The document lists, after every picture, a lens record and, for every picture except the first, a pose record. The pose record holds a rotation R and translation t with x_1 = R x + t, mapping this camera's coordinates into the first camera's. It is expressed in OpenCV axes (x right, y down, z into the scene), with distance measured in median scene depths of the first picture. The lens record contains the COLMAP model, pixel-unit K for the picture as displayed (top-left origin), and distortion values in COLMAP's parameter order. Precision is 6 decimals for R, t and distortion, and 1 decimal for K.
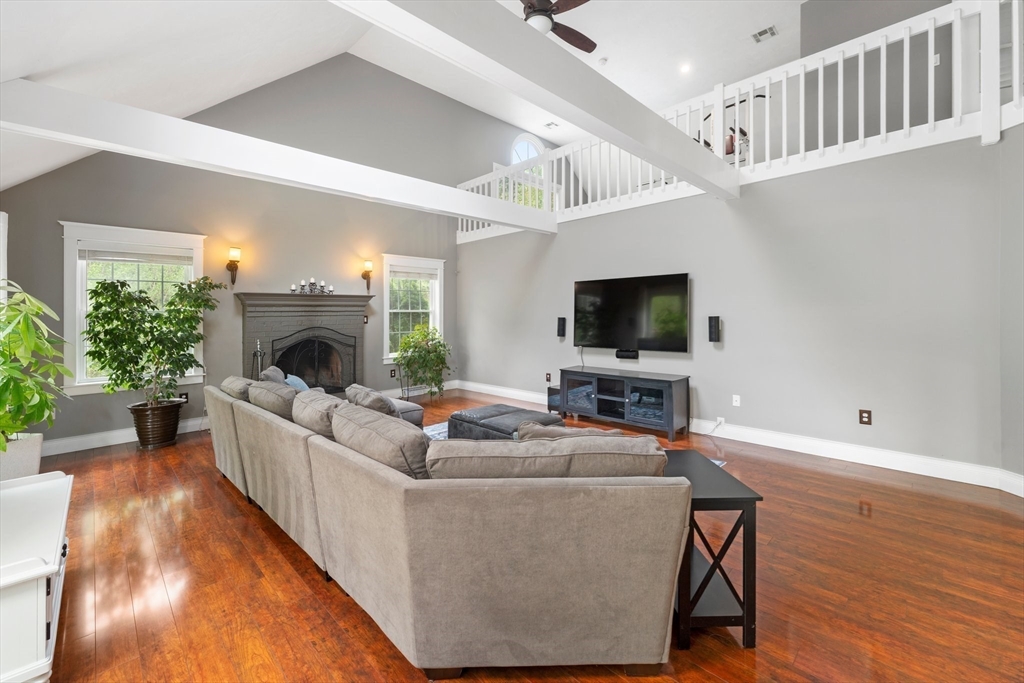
lens RADIAL K [[423.4, 0, 524.1], [0, 423.4, 314.8], [0, 0, 1]] dist [0.004918, 0.000785]
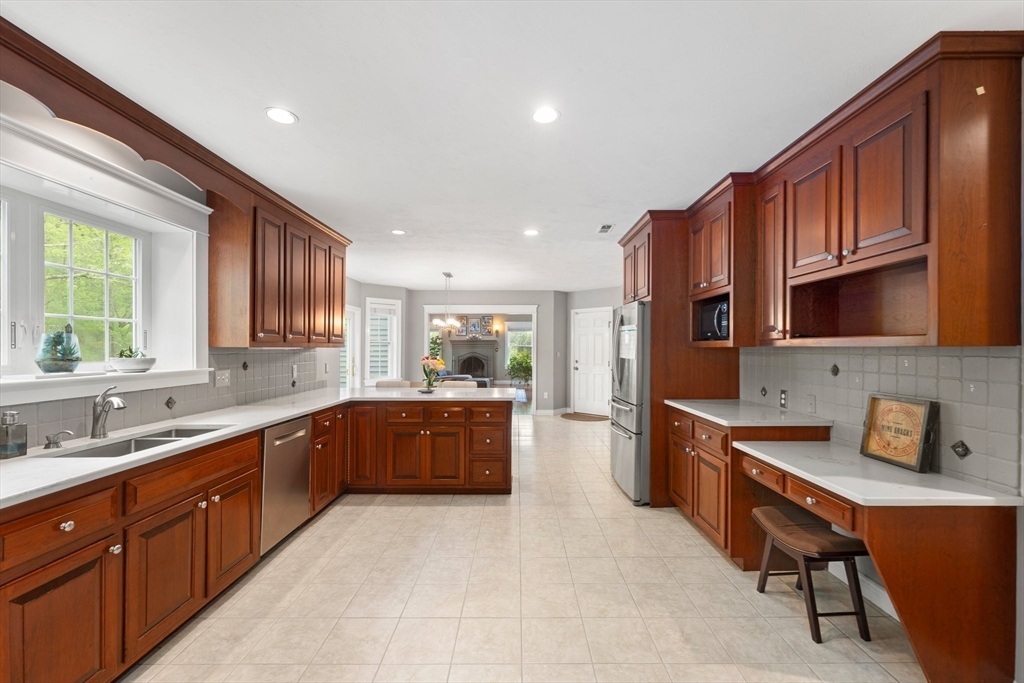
lens RADIAL K [[423.4, 0, 518.3], [0, 423.4, 348.5], [0, 0, 1]] dist [0.004918, 0.000785]
pose [[0.709238, 0.008248, -0.704921, 1.624011], [-0.006046, 0.999966, 0.005617, -0.013141], [0.704944, 0.000278, 0.709263, -0.720494]]
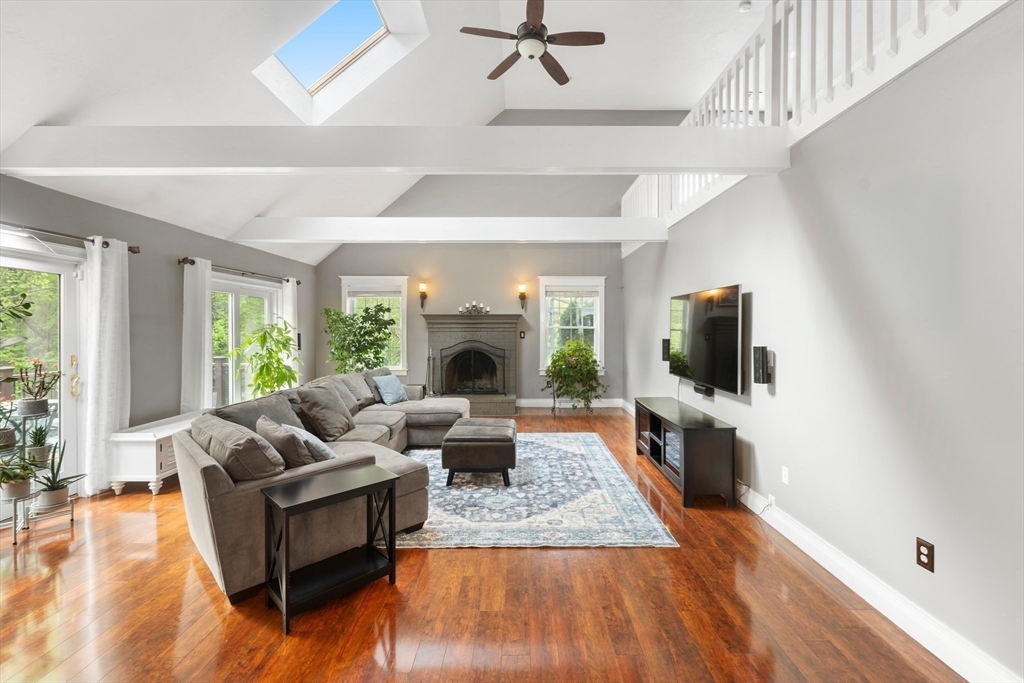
lens RADIAL K [[440.7, 0, 516.2], [0, 440.7, 330.9], [0, 0, 1]] dist [-0.003234, -0.000075]
pose [[0.697014, 0.020536, -0.716763, 0.539276], [-0.013002, 0.999787, 0.016002, -0.021861], [0.716940, -0.001834, 0.697133, 0.174784]]
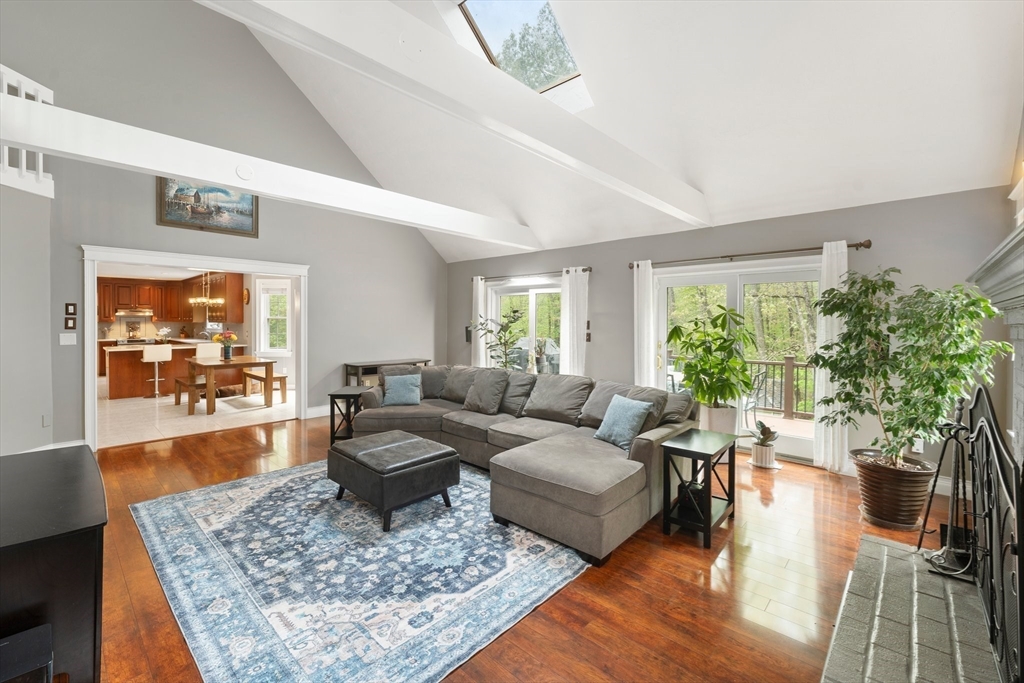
lens RADIAL K [[440.7, 0, 513.6], [0, 440.7, 321.2], [0, 0, 1]] dist [-0.003234, -0.000075]
pose [[-0.999828, 0.004258, -0.018033, -0.141669], [0.004235, 0.999990, 0.001316, -0.012576], [0.018039, 0.001239, -0.999837, 1.182569]]
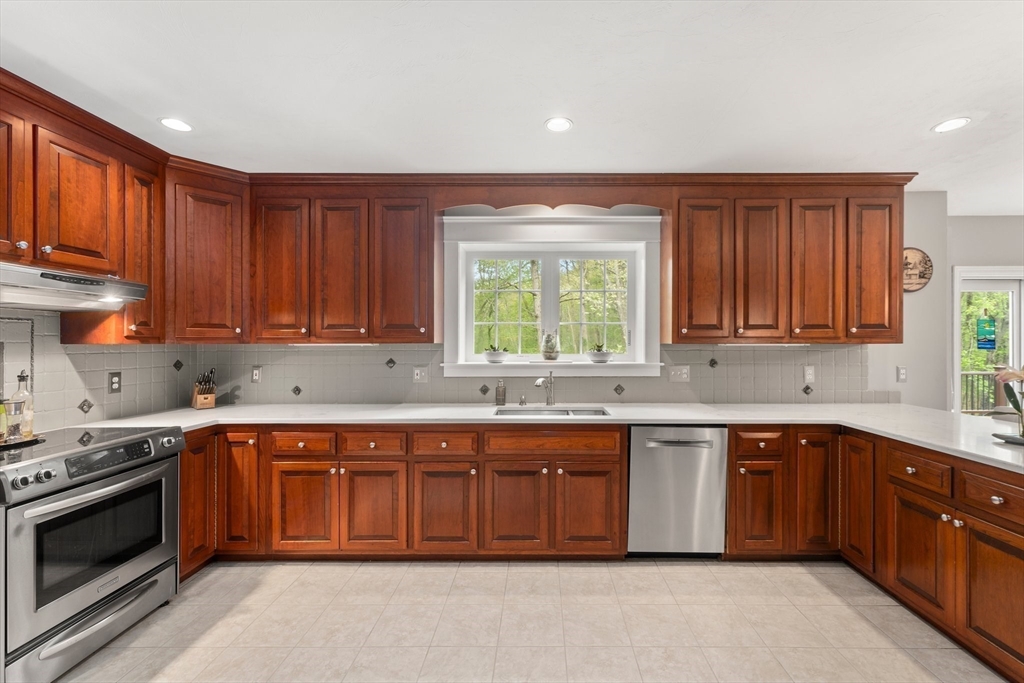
lens RADIAL K [[423.4, 0, 546.1], [0, 423.4, 341.7], [0, 0, 1]] dist [0.004918, 0.000785]
pose [[-0.711557, 0.005147, -0.702610, 1.494942], [0.006893, 0.999976, 0.000345, -0.013570], [0.702595, -0.004598, -0.711575, -0.335879]]
